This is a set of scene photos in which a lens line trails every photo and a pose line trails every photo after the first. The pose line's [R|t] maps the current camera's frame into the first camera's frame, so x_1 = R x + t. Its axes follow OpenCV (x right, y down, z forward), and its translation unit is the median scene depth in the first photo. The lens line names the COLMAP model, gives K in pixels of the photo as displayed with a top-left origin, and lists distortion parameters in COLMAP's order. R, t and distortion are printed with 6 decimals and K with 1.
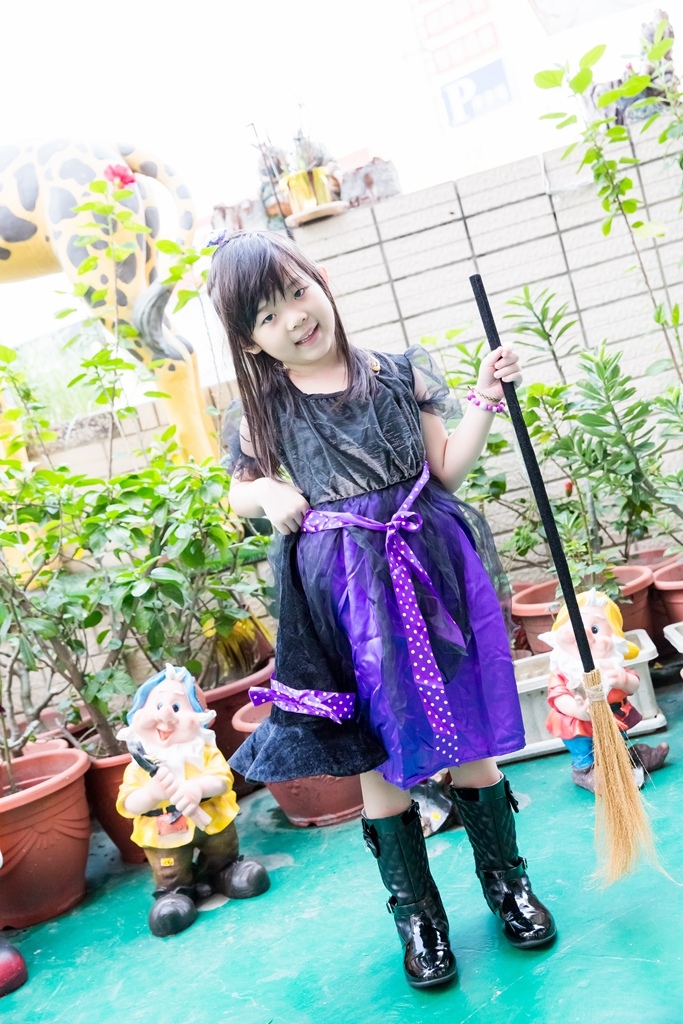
lens RADIAL K [[1222.8, 0, 341.5], [0, 1222.8, 512.0], [0, 0, 1]] dist [0.047684, 0.062743]
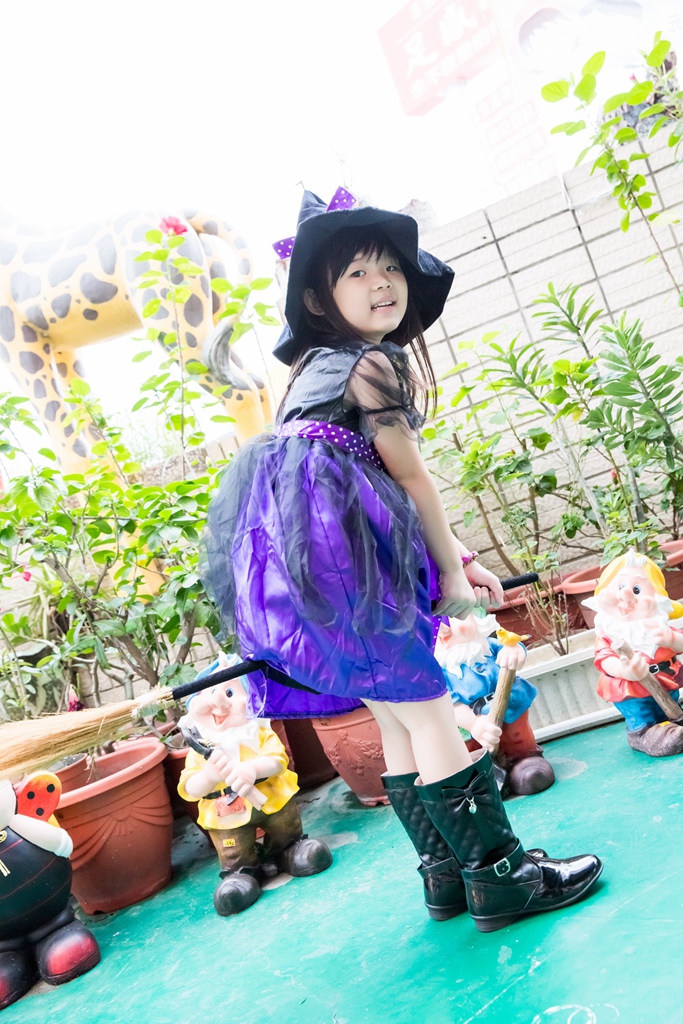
lens RADIAL K [[992.2, 0, 345.2], [0, 992.2, 511.9], [0, 0, 1]] dist [-0.009650, 0.074329]
pose [[0.990050, -0.079519, -0.116094, 0.065888], [0.072557, 0.995371, -0.063018, 0.061770], [0.120568, 0.053967, 0.991237, 0.156750]]
